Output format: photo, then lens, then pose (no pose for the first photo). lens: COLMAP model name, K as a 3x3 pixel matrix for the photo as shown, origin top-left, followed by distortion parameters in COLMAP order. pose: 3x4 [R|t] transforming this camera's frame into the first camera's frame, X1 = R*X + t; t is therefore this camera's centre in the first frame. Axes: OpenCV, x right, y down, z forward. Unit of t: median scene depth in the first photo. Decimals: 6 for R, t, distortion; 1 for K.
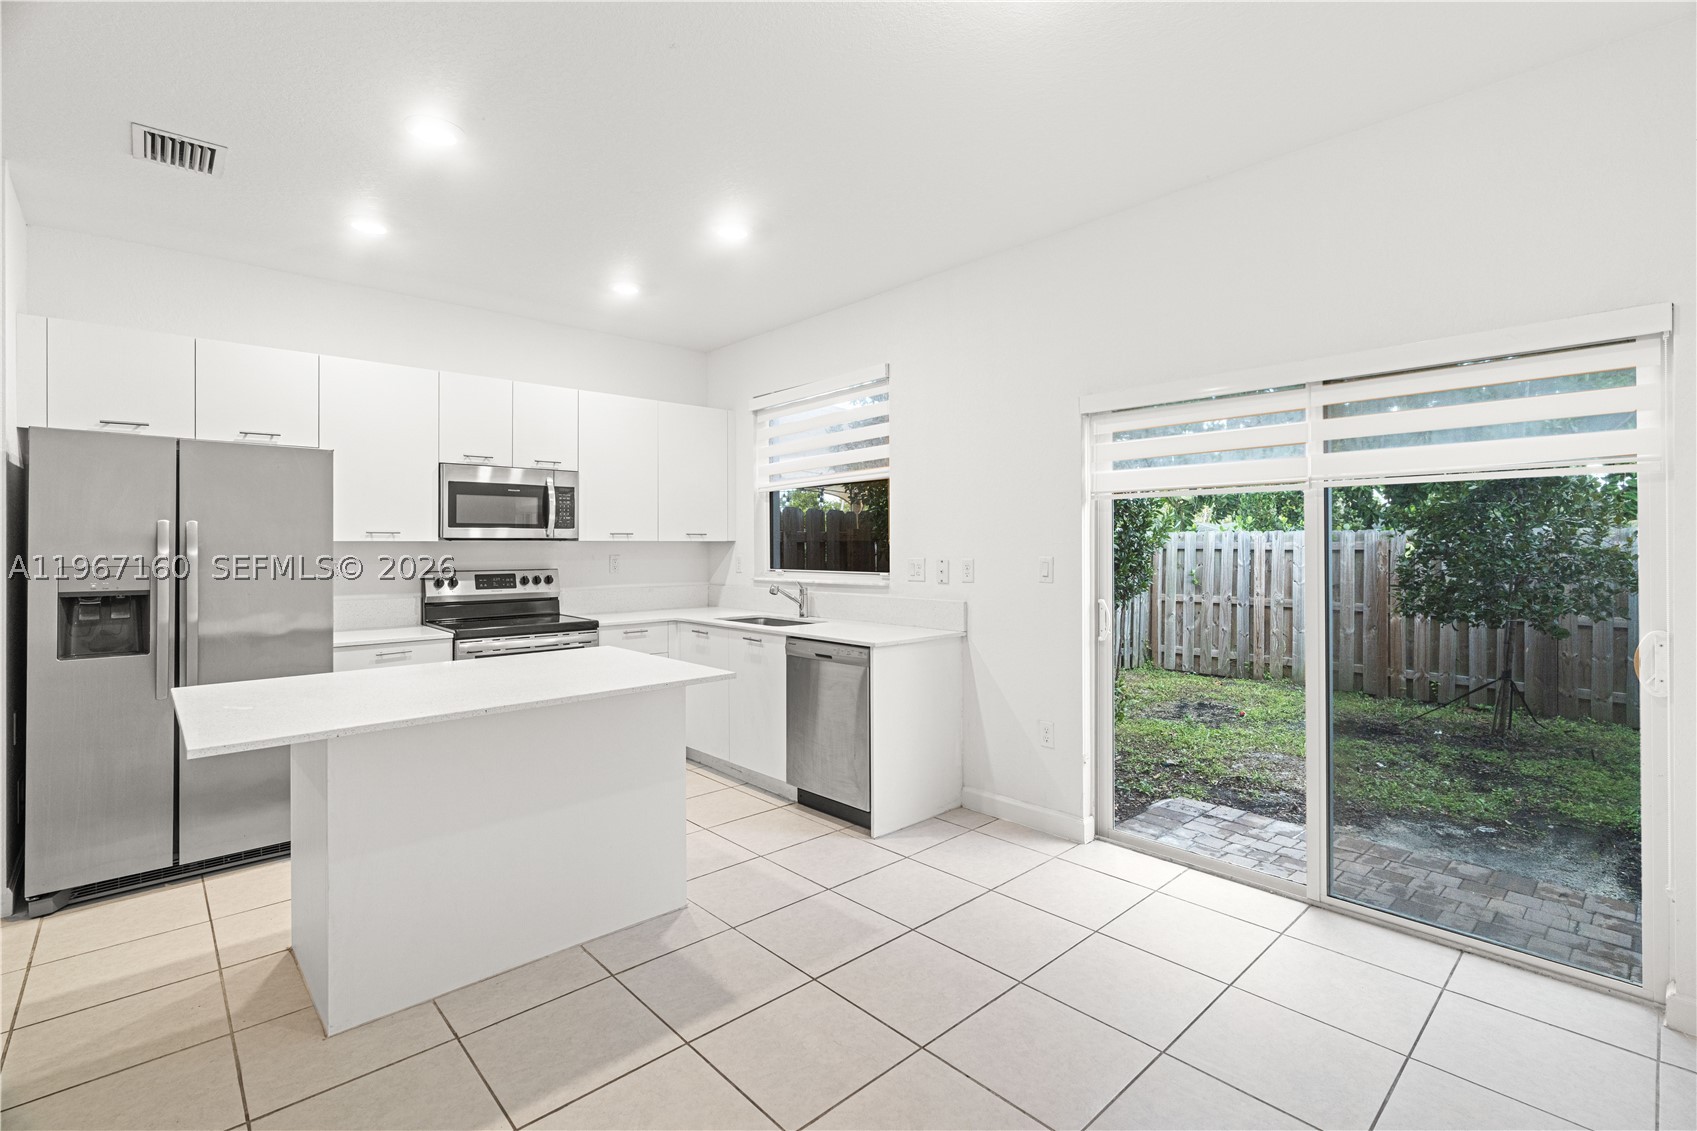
lens RADIAL K [[763.5, 0, 858.9], [0, 763.5, 547.8], [0, 0, 1]] dist [-0.006104, 0.002271]
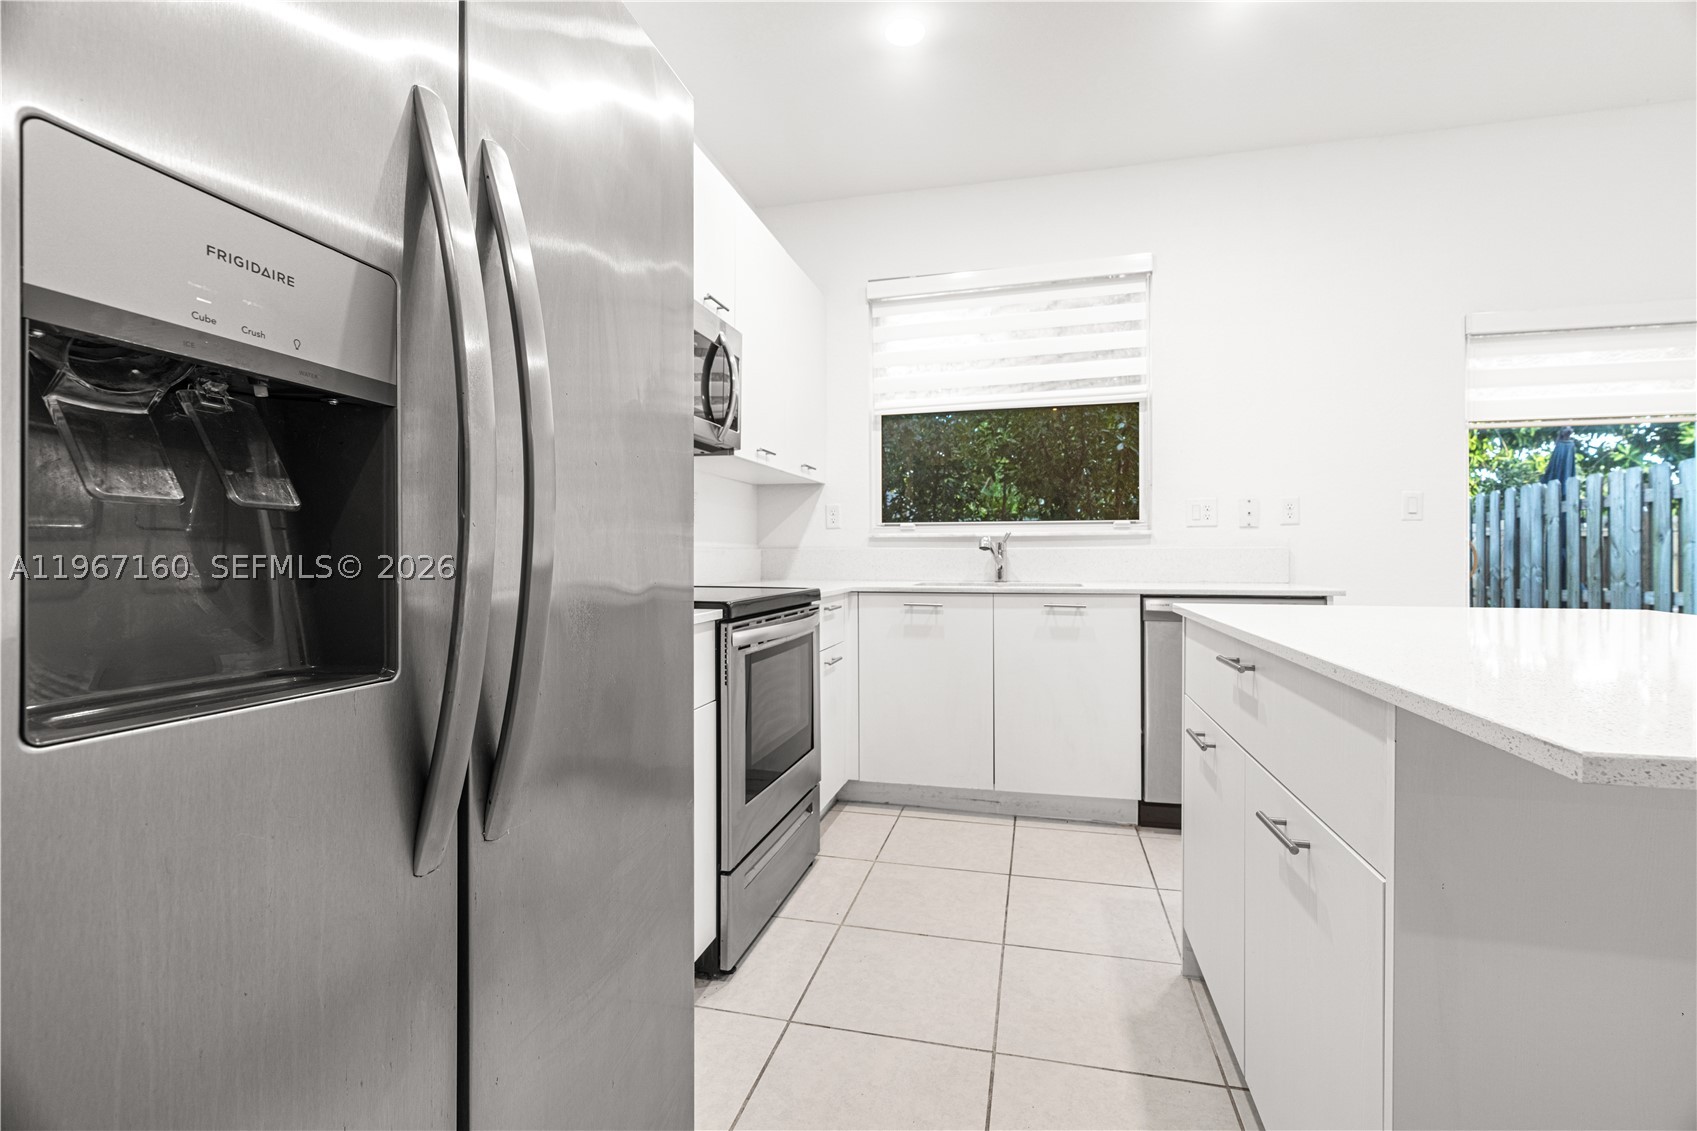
lens RADIAL K [[763.5, 0, 880.3], [0, 763.5, 556.8], [0, 0, 1]] dist [-0.006104, 0.002271]
pose [[0.823258, -0.000585, 0.567667, -0.713091], [0.000353, 1.000000, 0.000518, 0.079779], [-0.567667, -0.000226, 0.823258, 0.558375]]
